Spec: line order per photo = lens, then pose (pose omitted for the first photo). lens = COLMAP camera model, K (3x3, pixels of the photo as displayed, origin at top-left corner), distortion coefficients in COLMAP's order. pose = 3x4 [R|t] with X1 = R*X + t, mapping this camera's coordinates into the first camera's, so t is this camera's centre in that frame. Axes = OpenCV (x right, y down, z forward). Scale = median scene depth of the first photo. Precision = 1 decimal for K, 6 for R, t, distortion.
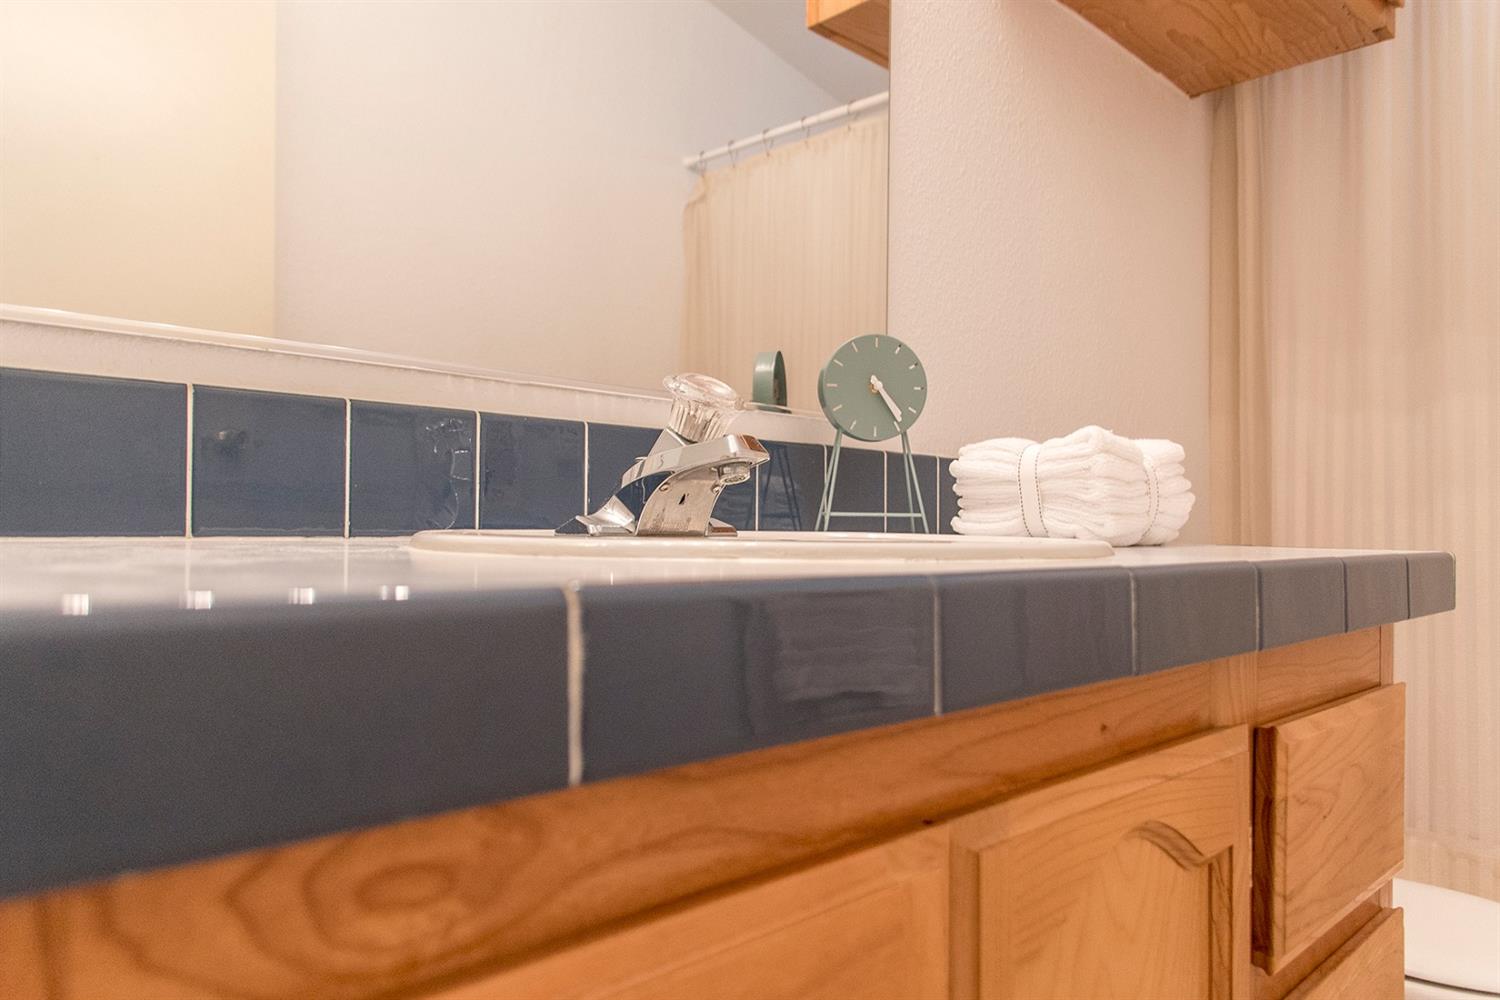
lens RADIAL K [[1042.0, 0, 749.3], [0, 1042.0, 507.7], [0, 0, 1]] dist [0.013364, -0.009626]
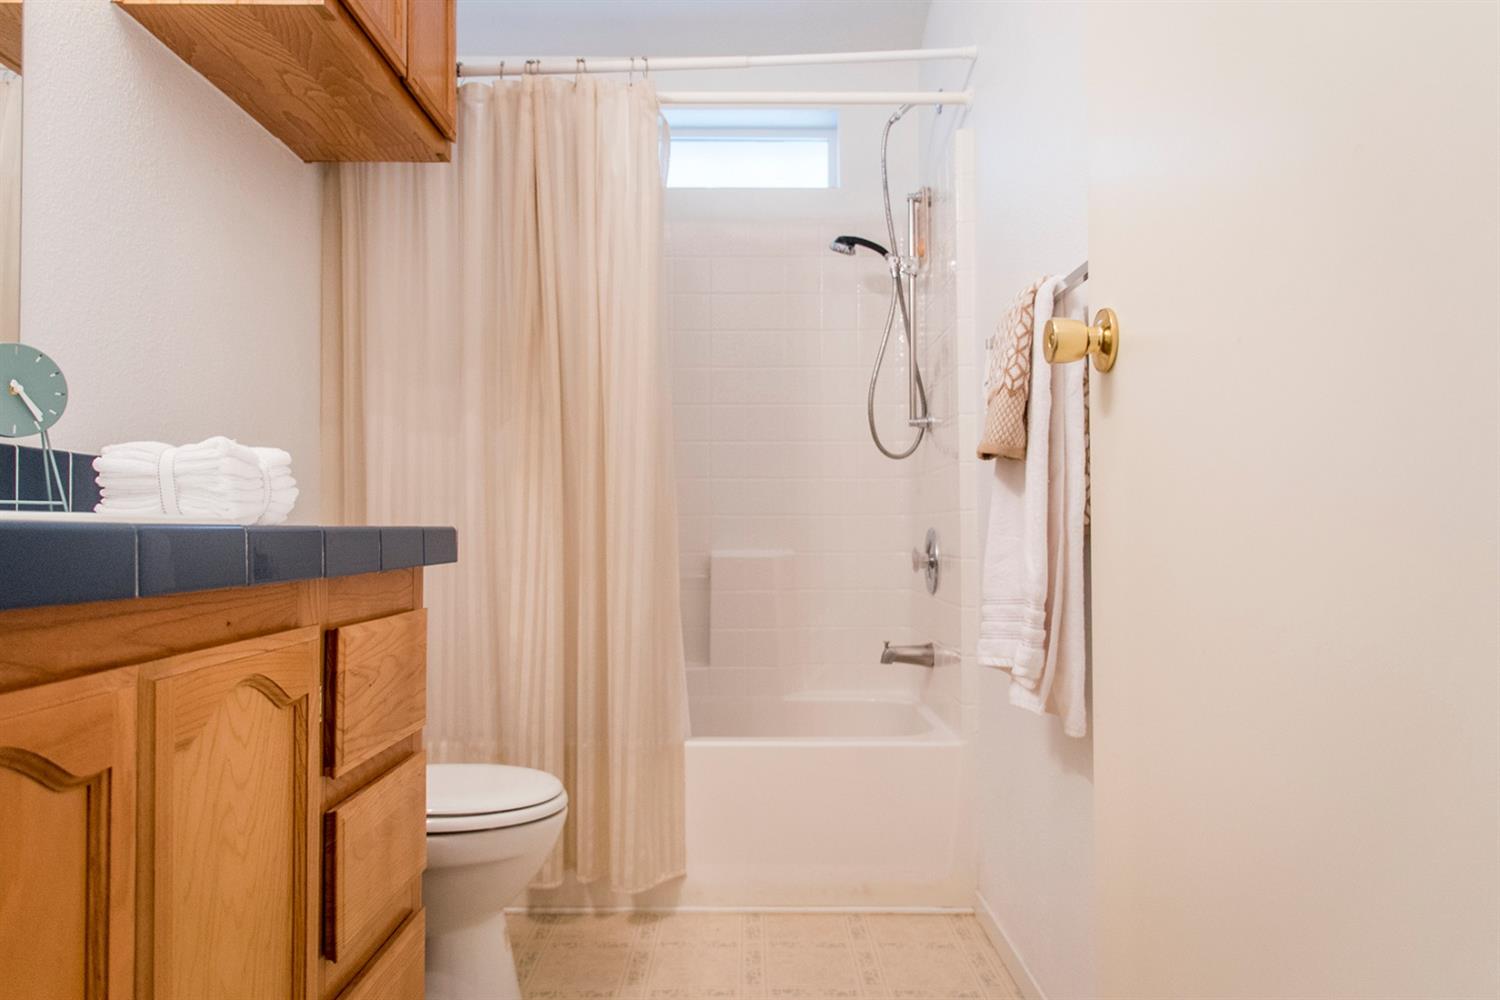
lens RADIAL K [[1042.0, 0, 749.3], [0, 1042.0, 507.7], [0, 0, 1]] dist [0.013364, -0.009626]
pose [[0.702907, 0.003501, 0.711273, -0.173189], [-0.003627, 0.999993, -0.001337, 0.015177], [-0.711273, -0.001640, 0.702914, -0.502595]]
